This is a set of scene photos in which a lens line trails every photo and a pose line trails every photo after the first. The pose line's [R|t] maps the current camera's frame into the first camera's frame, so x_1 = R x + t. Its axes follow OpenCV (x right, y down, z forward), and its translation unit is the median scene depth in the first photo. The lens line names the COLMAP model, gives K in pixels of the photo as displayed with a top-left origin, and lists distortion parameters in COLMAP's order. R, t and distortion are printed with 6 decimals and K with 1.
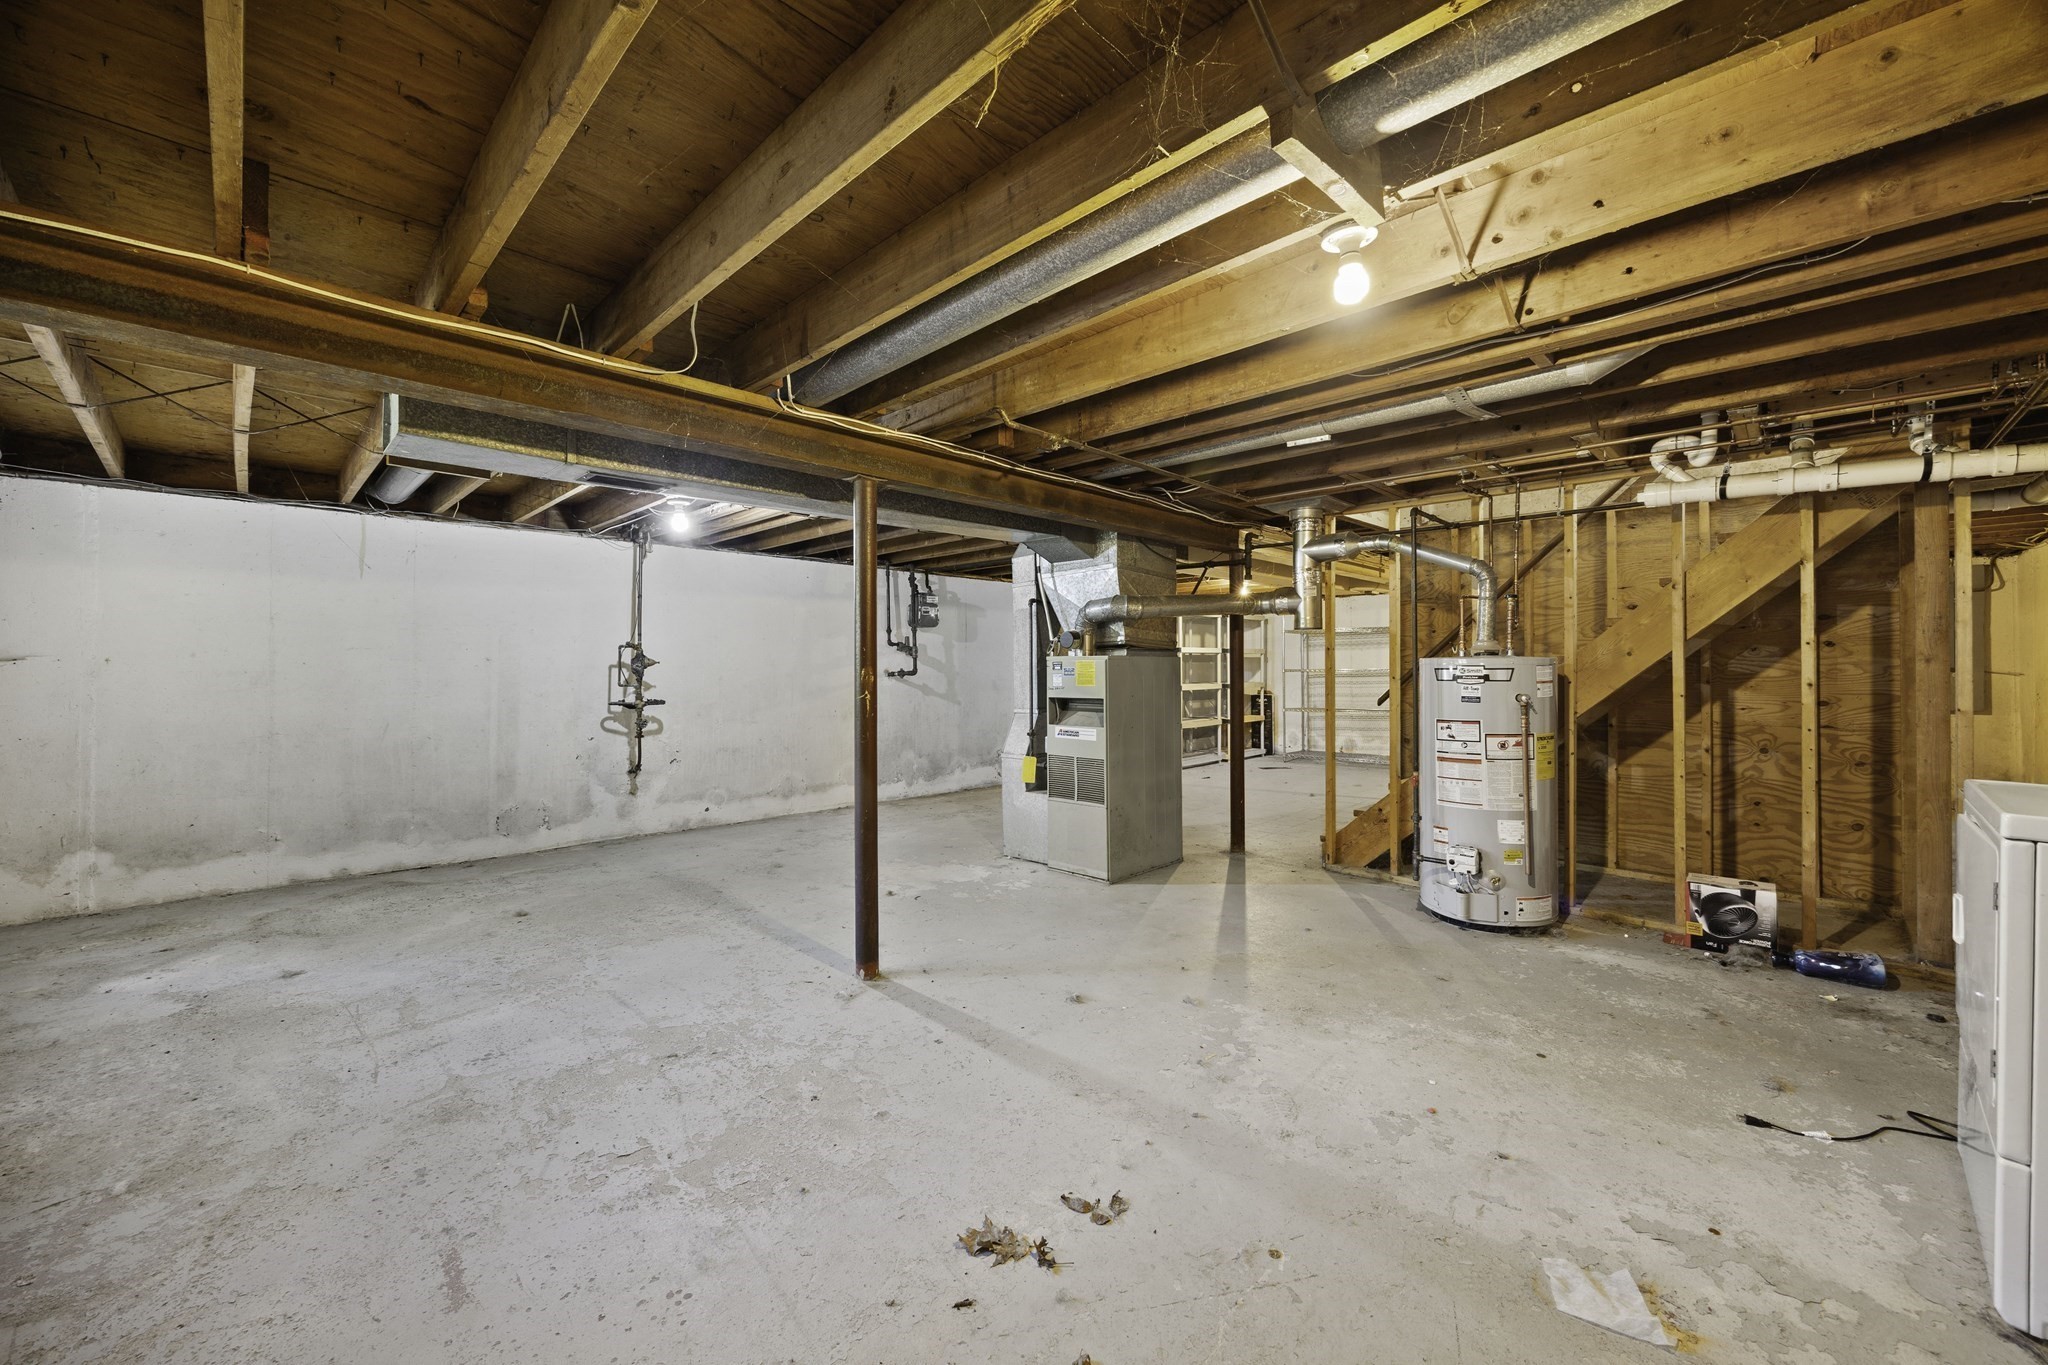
lens RADIAL K [[791.0, 0, 1024.5], [0, 791.0, 667.1], [0, 0, 1]] dist [-0.002027, 0.000610]
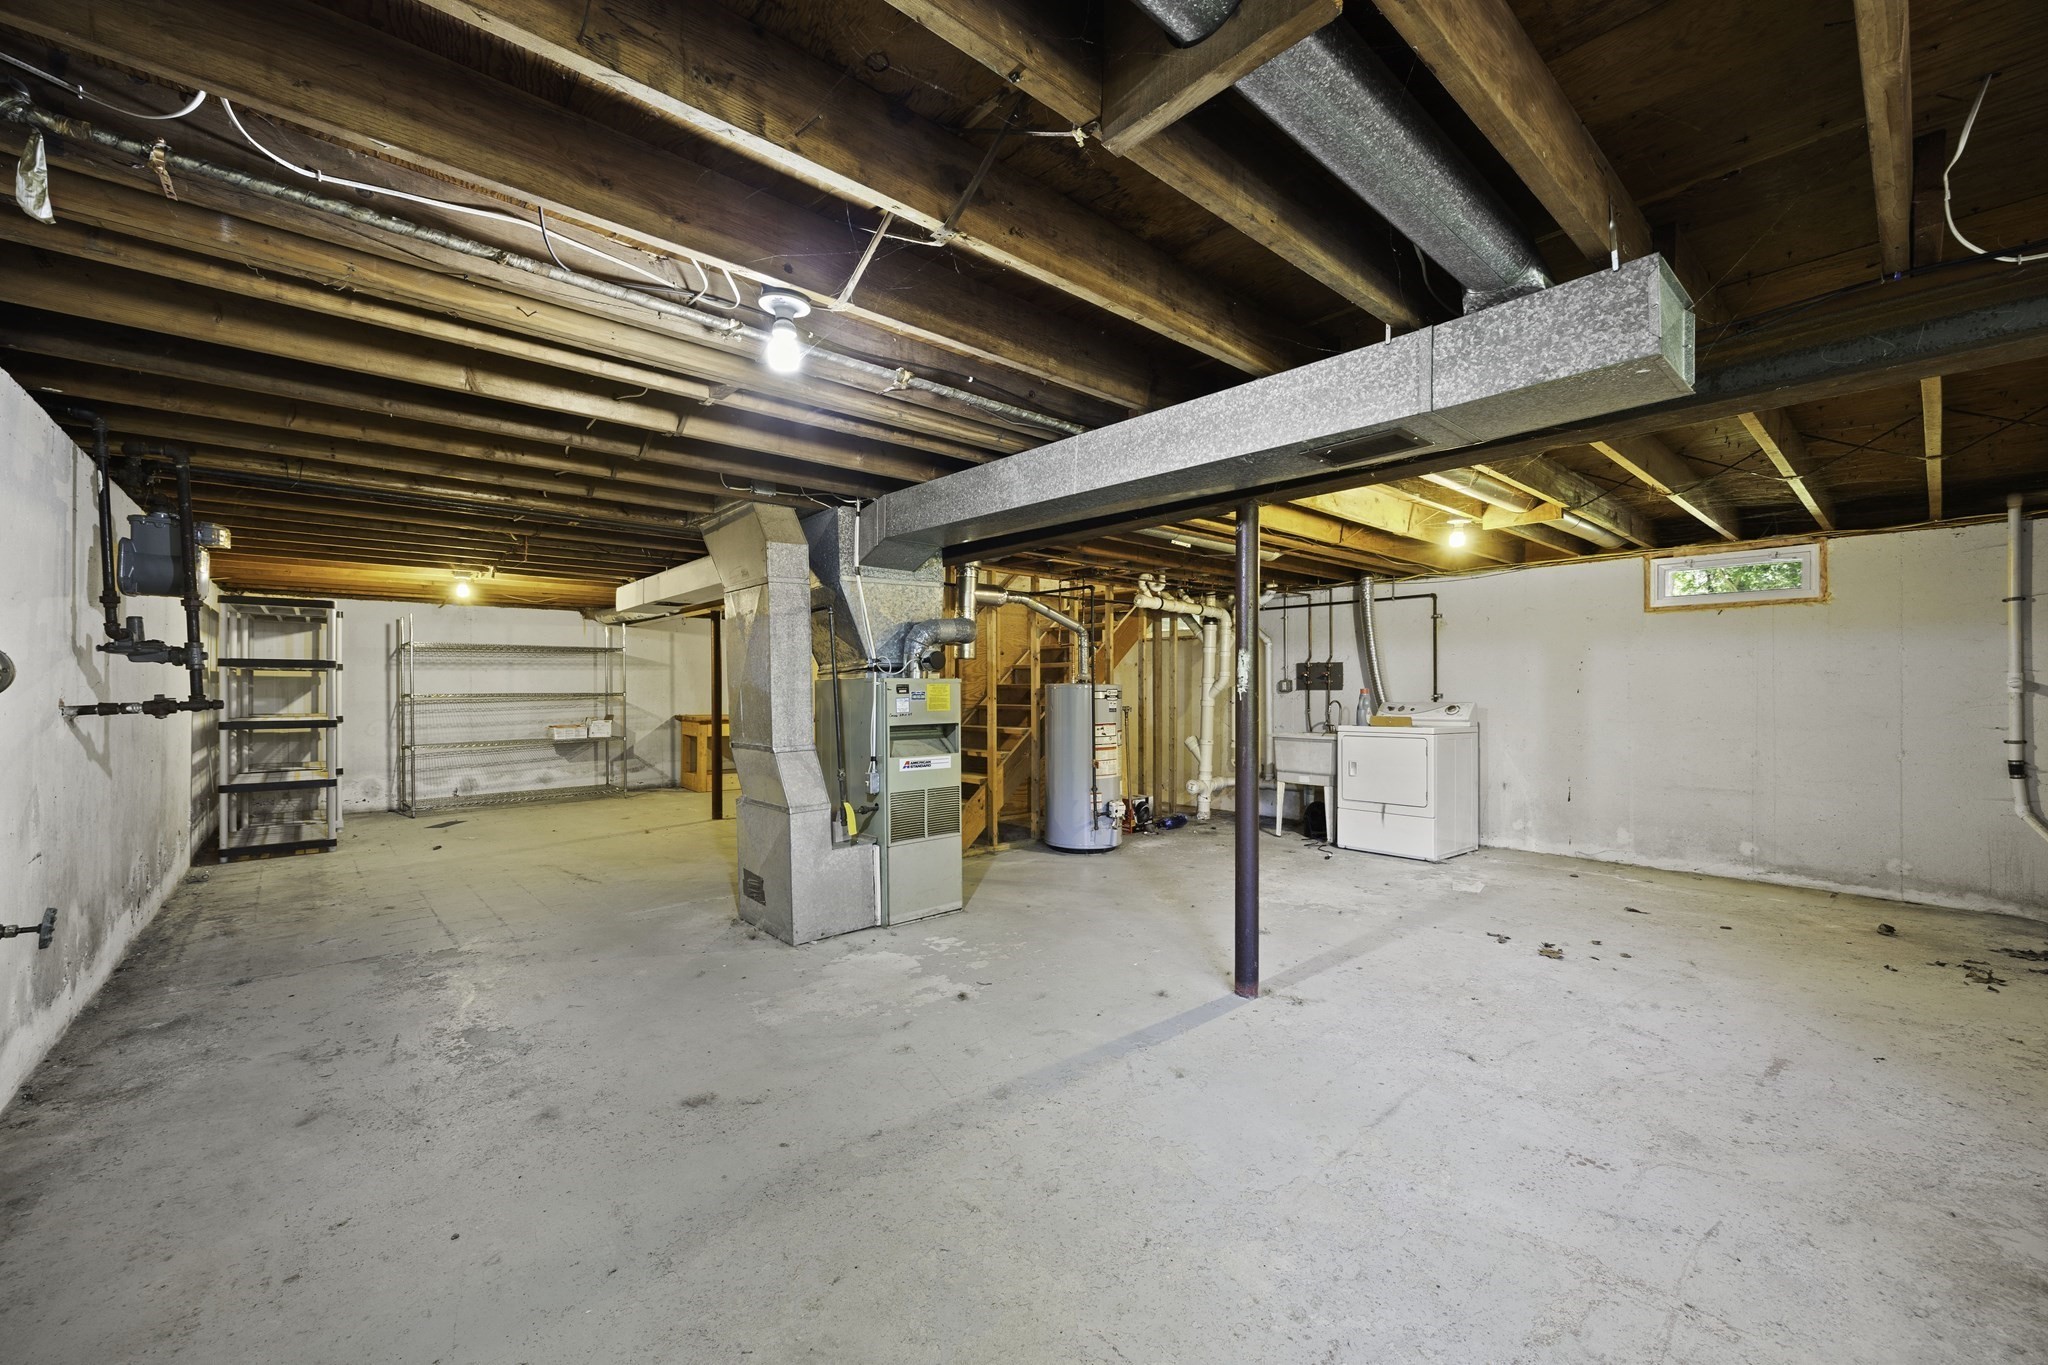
lens RADIAL K [[791.0, 0, 1021.8], [0, 791.0, 694.4], [0, 0, 1]] dist [-0.002027, 0.000610]
pose [[0.075924, -0.003991, 0.997106, -1.459092], [0.001142, 0.999992, 0.003916, 0.002533], [-0.997113, 0.000842, 0.075928, 1.440581]]
